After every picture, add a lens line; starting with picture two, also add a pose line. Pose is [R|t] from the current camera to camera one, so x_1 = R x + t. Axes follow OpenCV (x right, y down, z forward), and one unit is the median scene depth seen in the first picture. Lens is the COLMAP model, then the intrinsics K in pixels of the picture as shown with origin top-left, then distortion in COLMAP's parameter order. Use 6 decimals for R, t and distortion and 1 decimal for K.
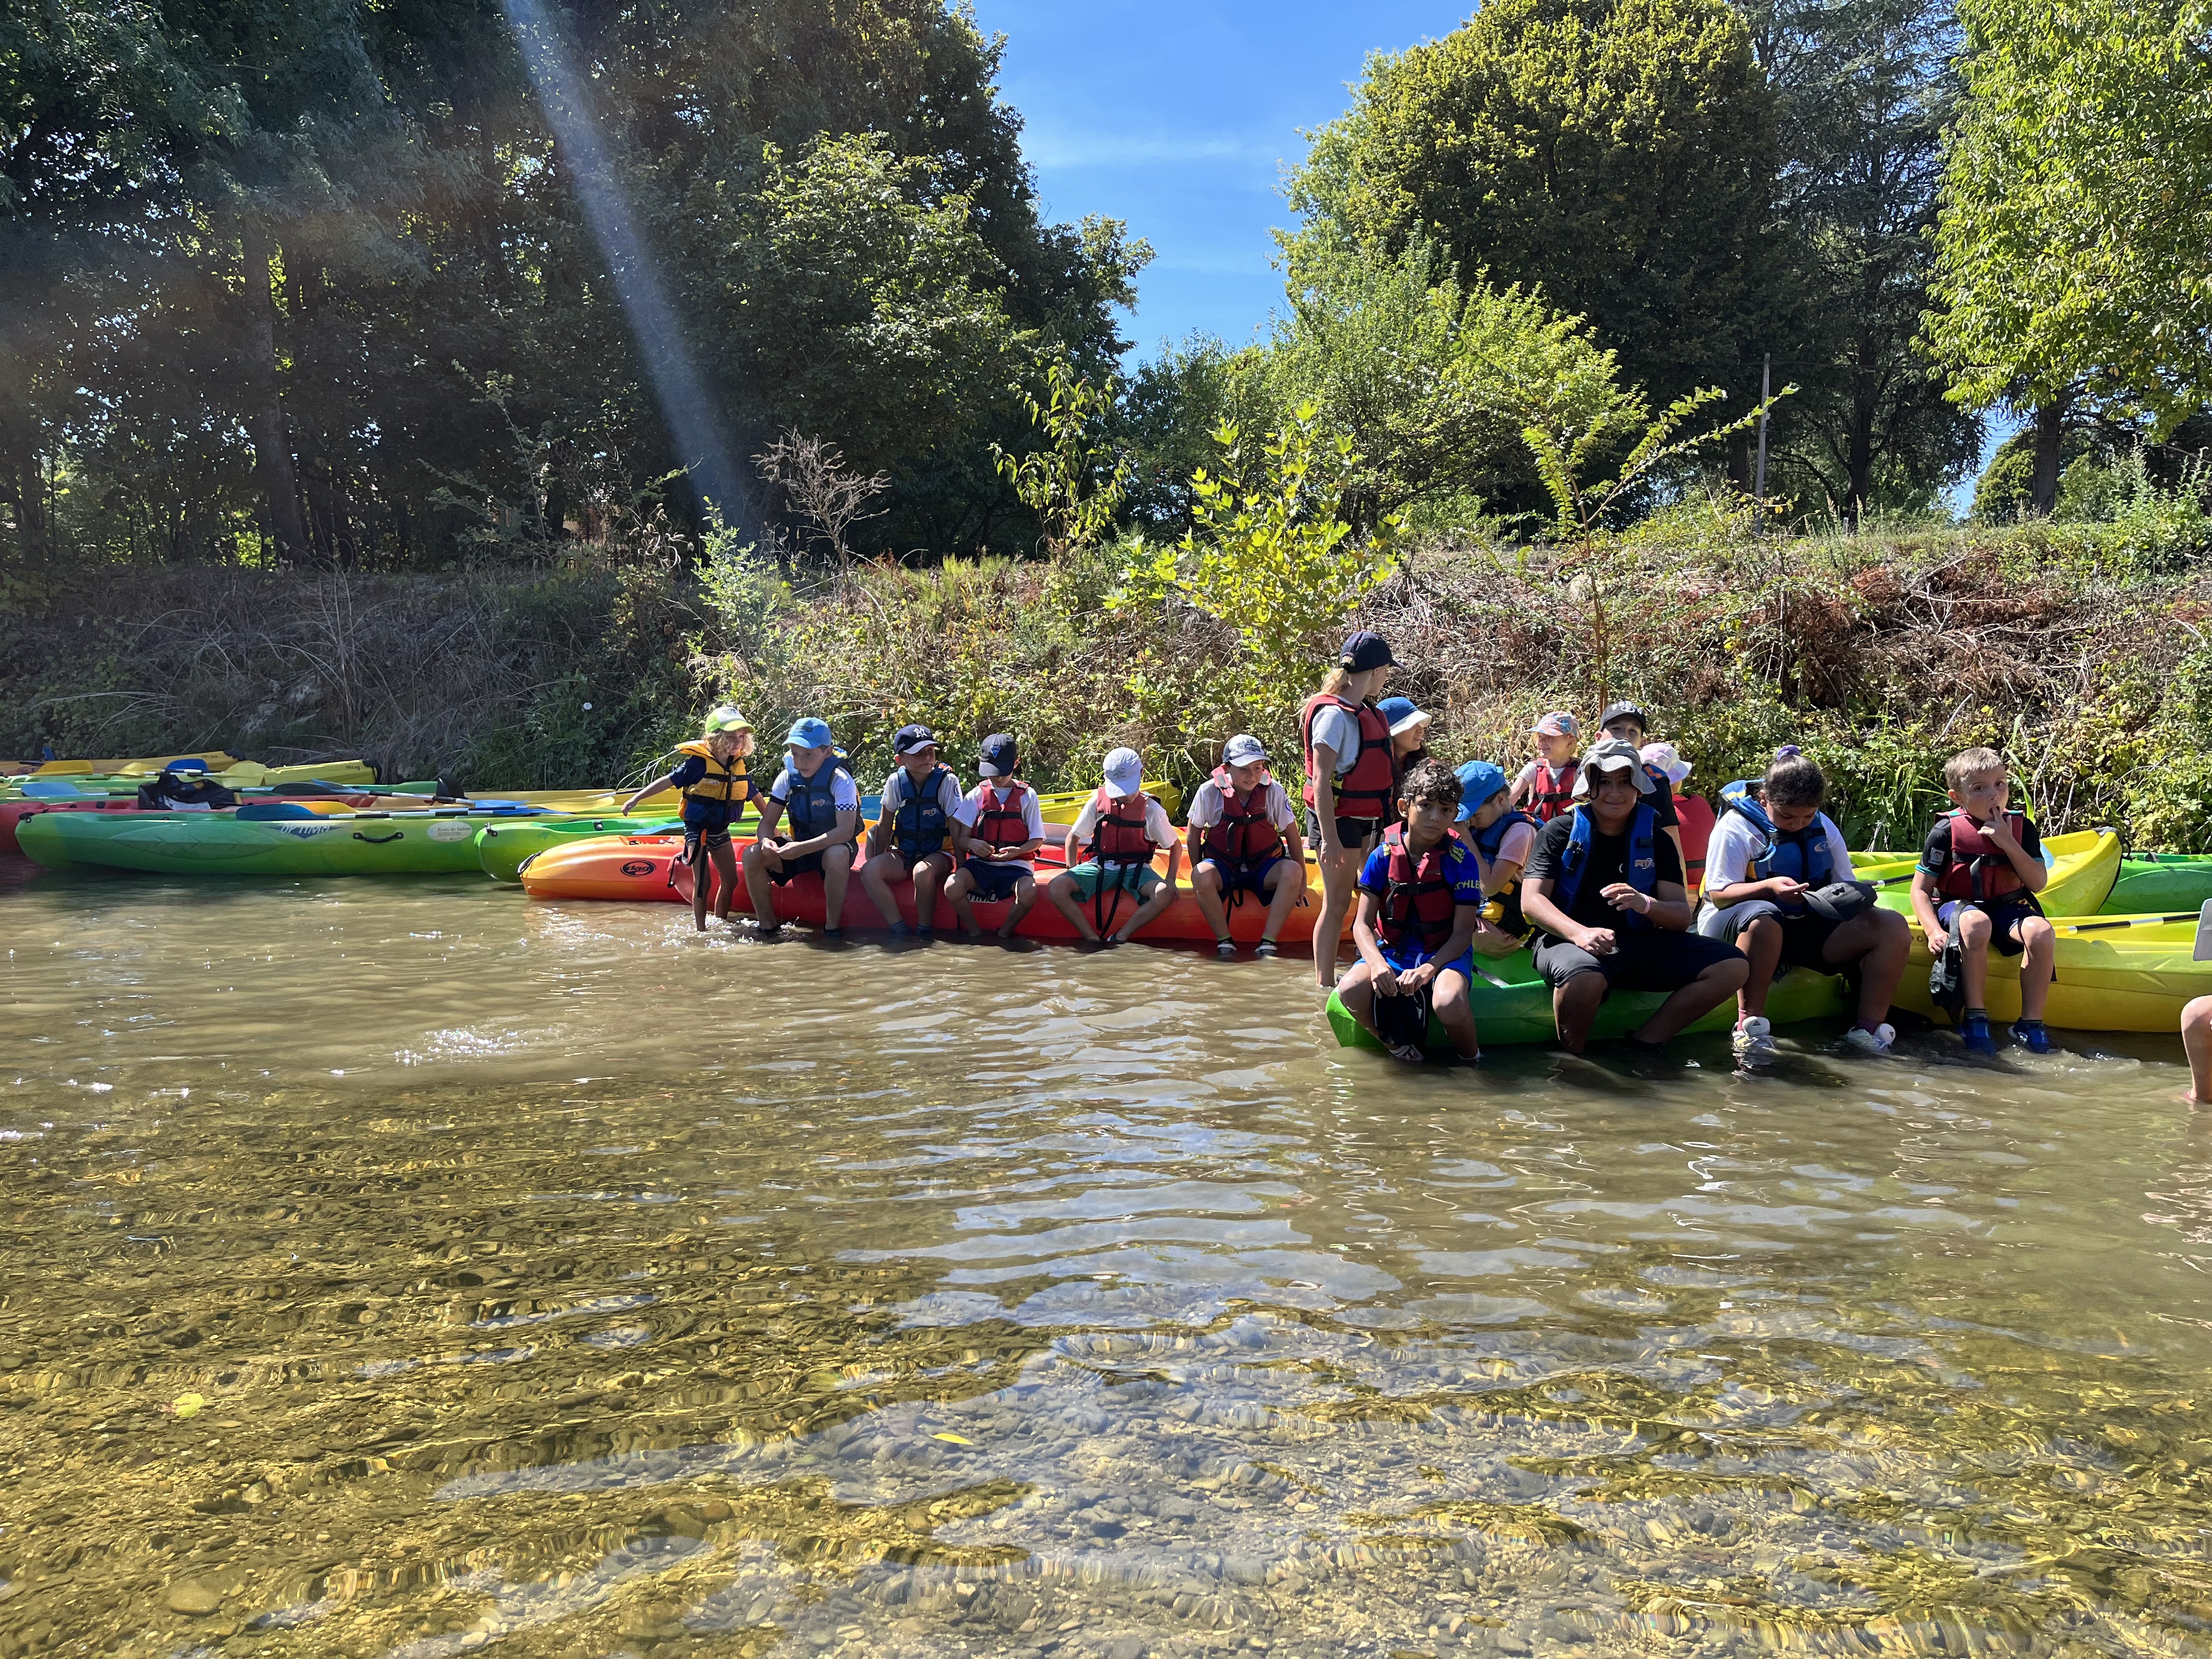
lens RADIAL K [[1655.8, 0, 1123.0], [0, 1655.8, 839.1], [0, 0, 1]] dist [0.088906, -0.109801]
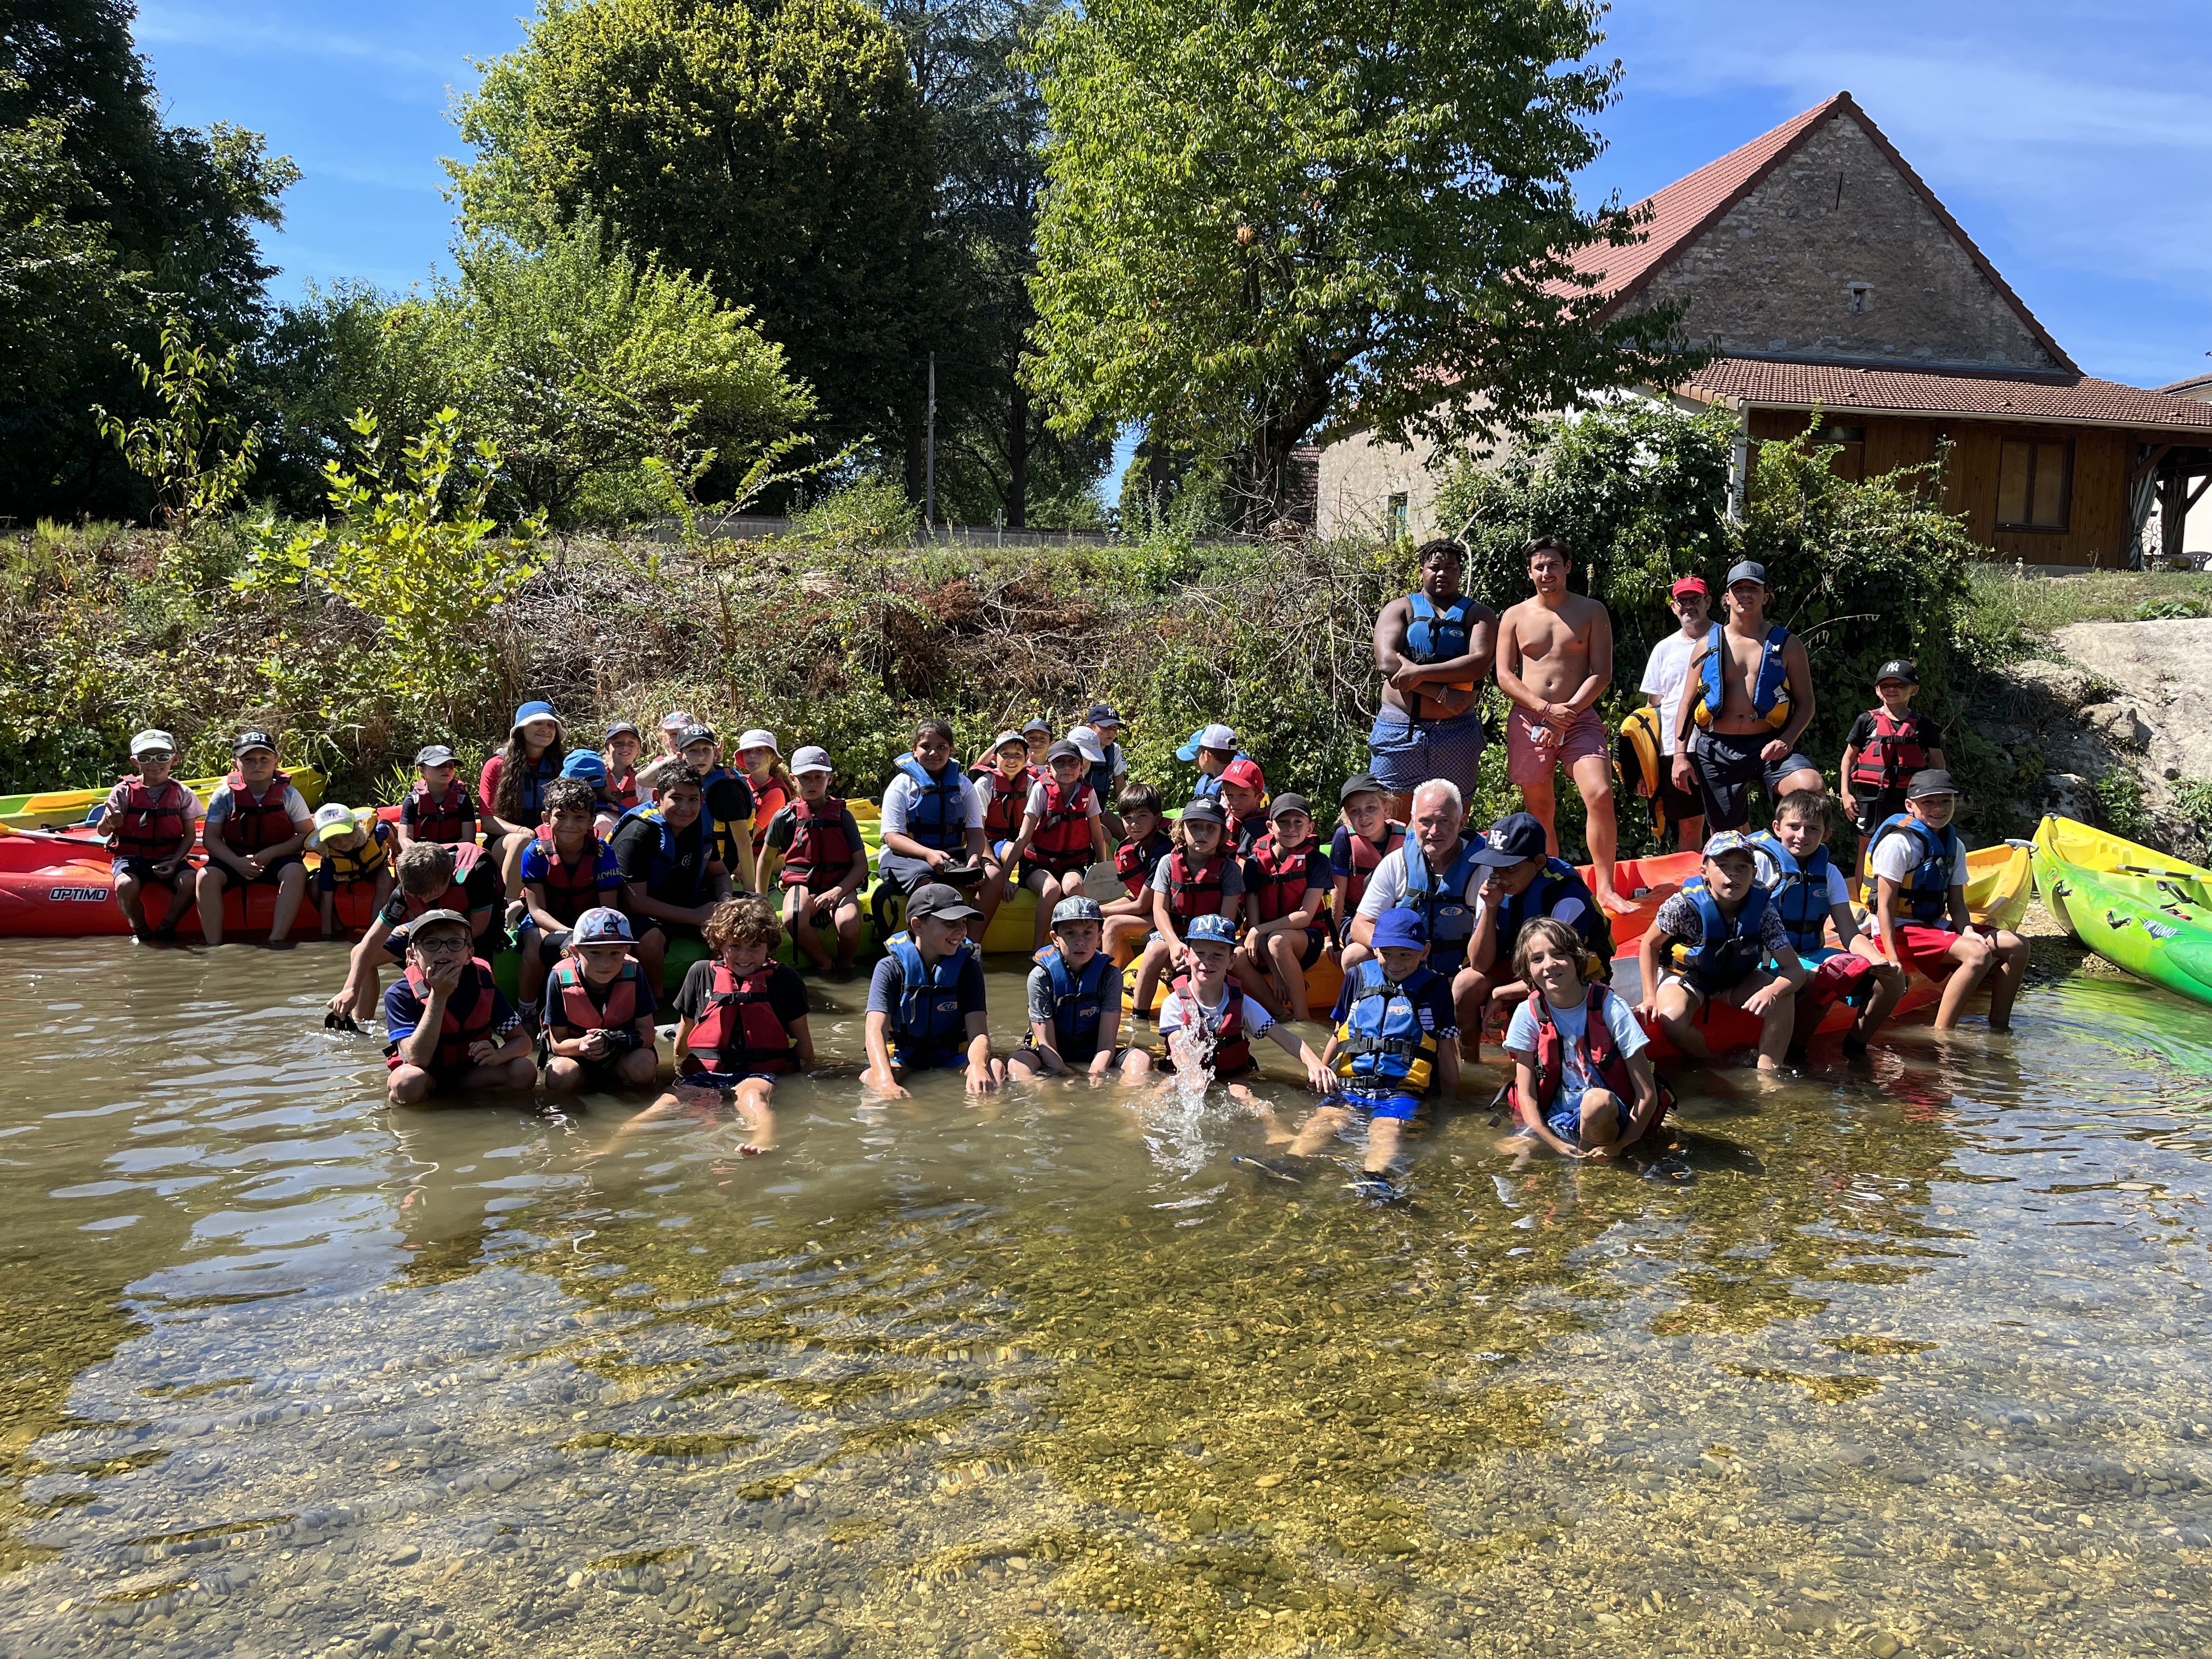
lens RADIAL K [[1732.0, 0, 1149.5], [0, 1732.0, 783.2], [0, 0, 1]] dist [0.109525, -0.152697]
pose [[0.900516, -0.026178, 0.434035, 0.019295], [0.028828, 0.999584, 0.000476, -0.009738], [-0.433867, 0.012083, 0.900896, -0.145572]]
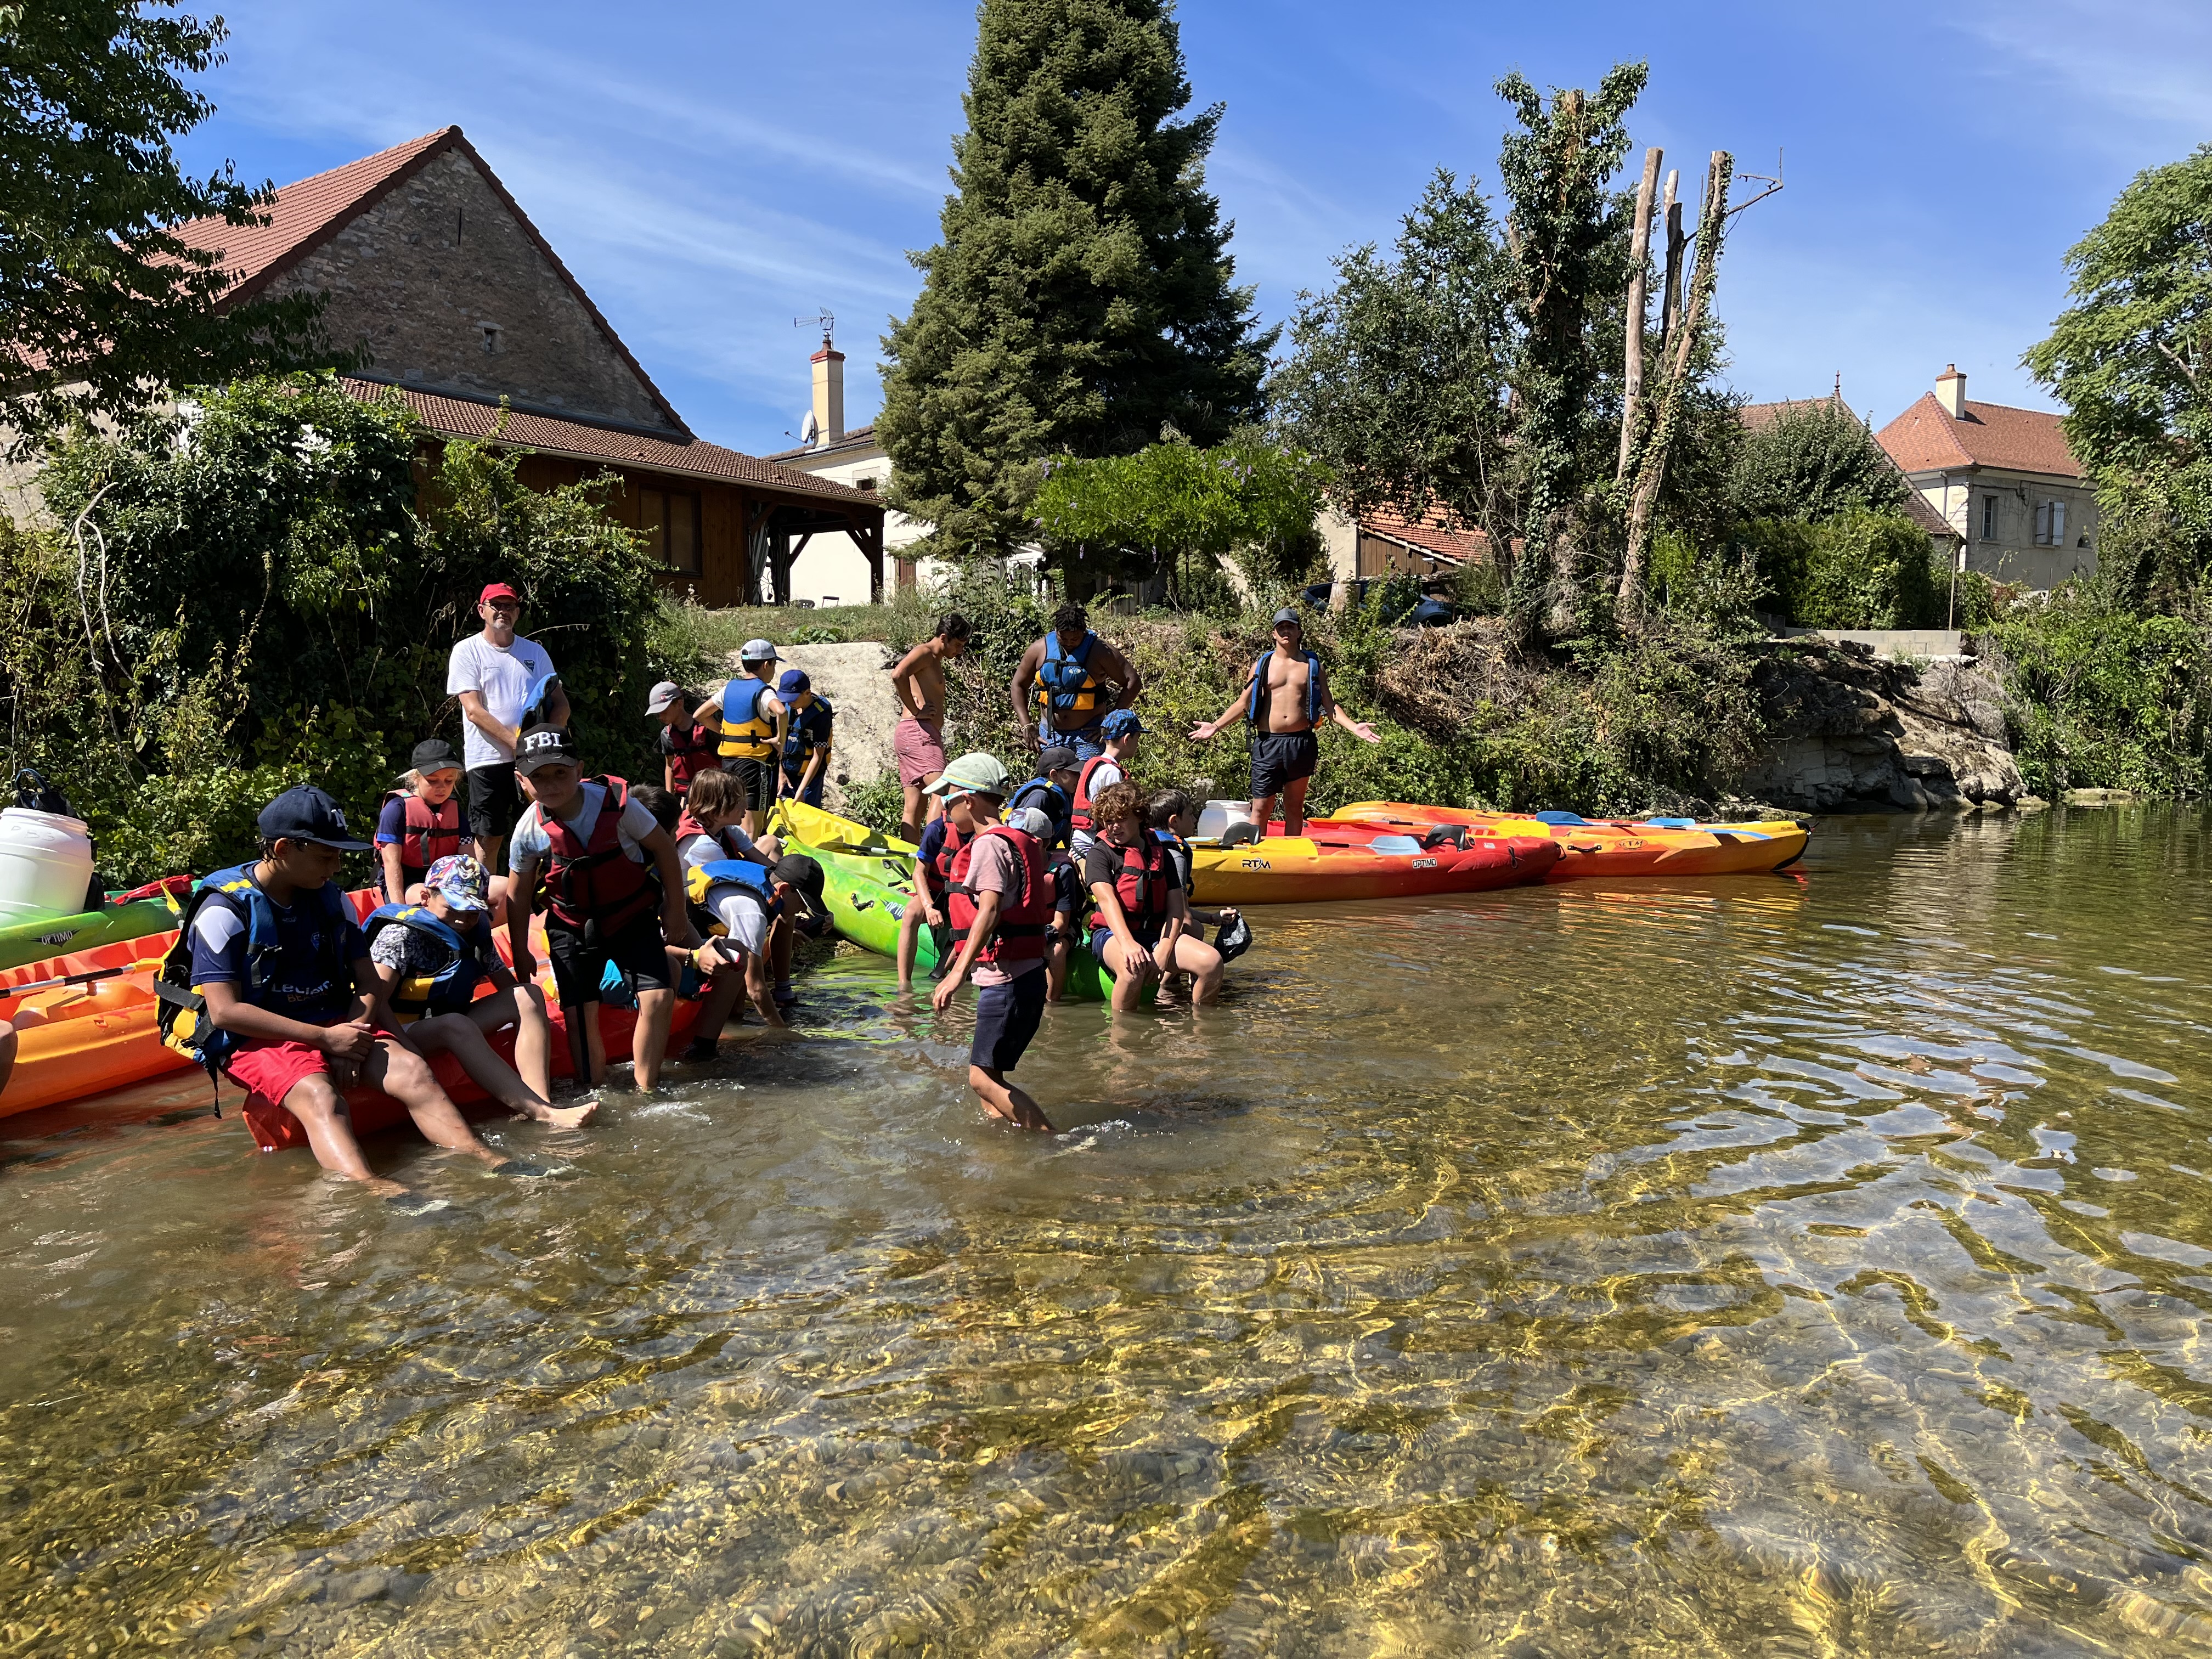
lens RADIAL K [[1651.8, 0, 1066.2], [0, 1651.8, 850.3], [0, 0, 1]] dist [0.095178, -0.114438]
pose [[0.386776, -0.080977, 0.918611, 0.068642], [0.092433, 0.994525, 0.048751, 0.007562], [-0.917529, 0.066054, 0.392144, -0.036878]]
